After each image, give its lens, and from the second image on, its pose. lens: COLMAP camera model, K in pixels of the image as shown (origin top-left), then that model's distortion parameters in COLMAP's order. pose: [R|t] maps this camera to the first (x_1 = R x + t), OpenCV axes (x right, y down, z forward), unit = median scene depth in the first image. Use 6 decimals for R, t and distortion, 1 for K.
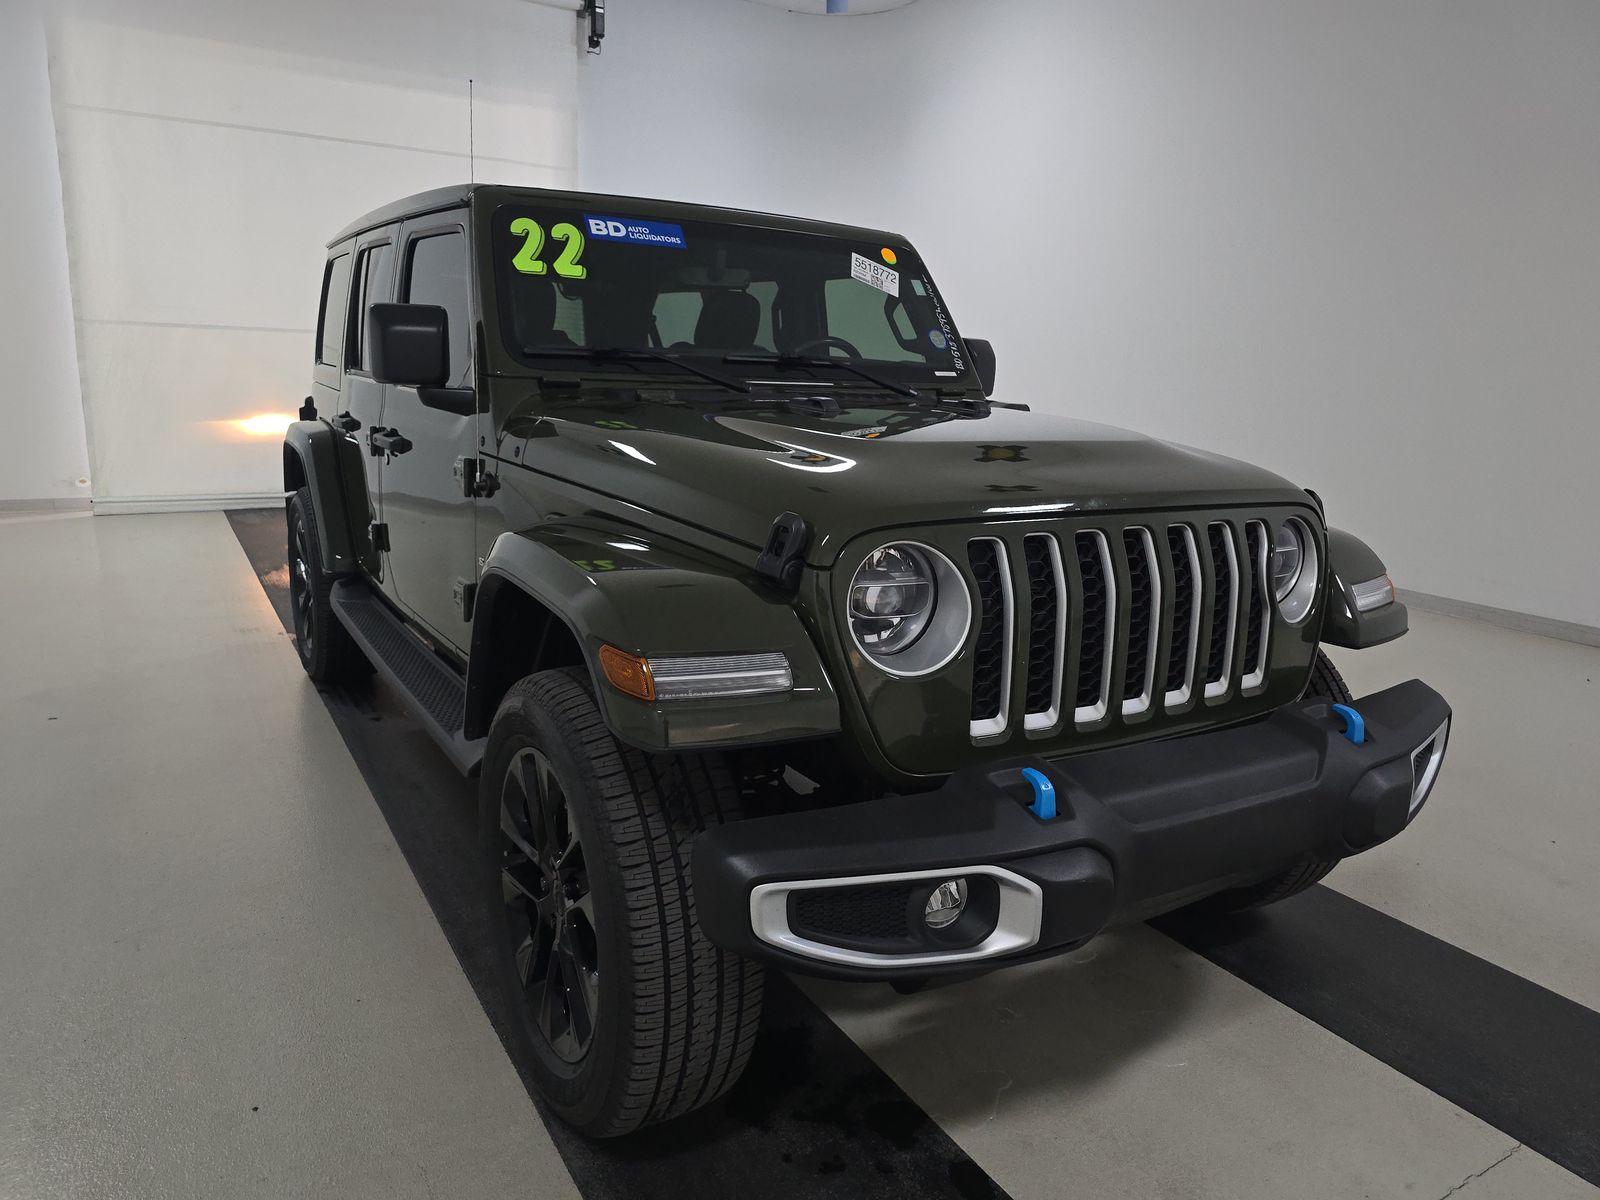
lens RADIAL K [[1084.8, 0, 807.9], [0, 1084.8, 600.2], [0, 0, 1]] dist [0.019305, -0.011560]
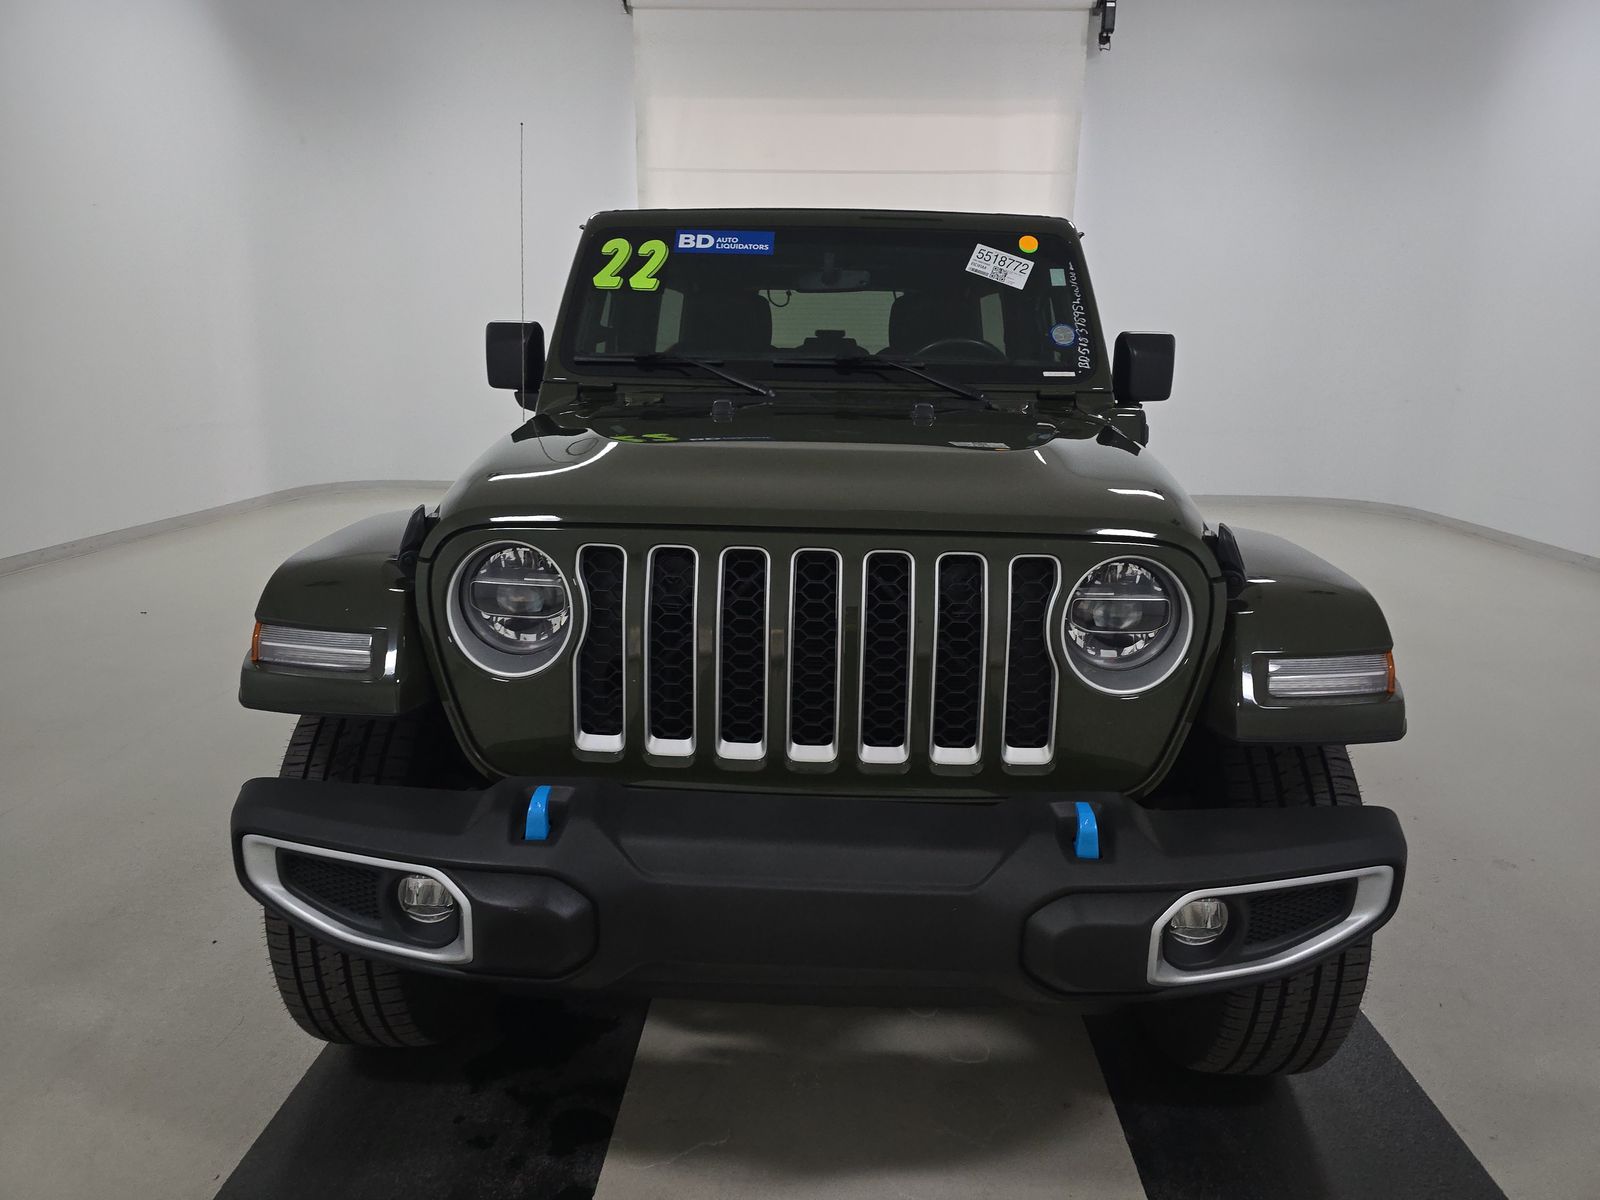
lens RADIAL K [[1084.8, 0, 805.4], [0, 1084.8, 600.5], [0, 0, 1]] dist [0.019305, -0.011560]
pose [[0.837315, 0.098512, -0.537772, 0.506247], [-0.101544, 0.994540, 0.024080, -0.030637], [0.537207, 0.034445, 0.842747, 0.177721]]
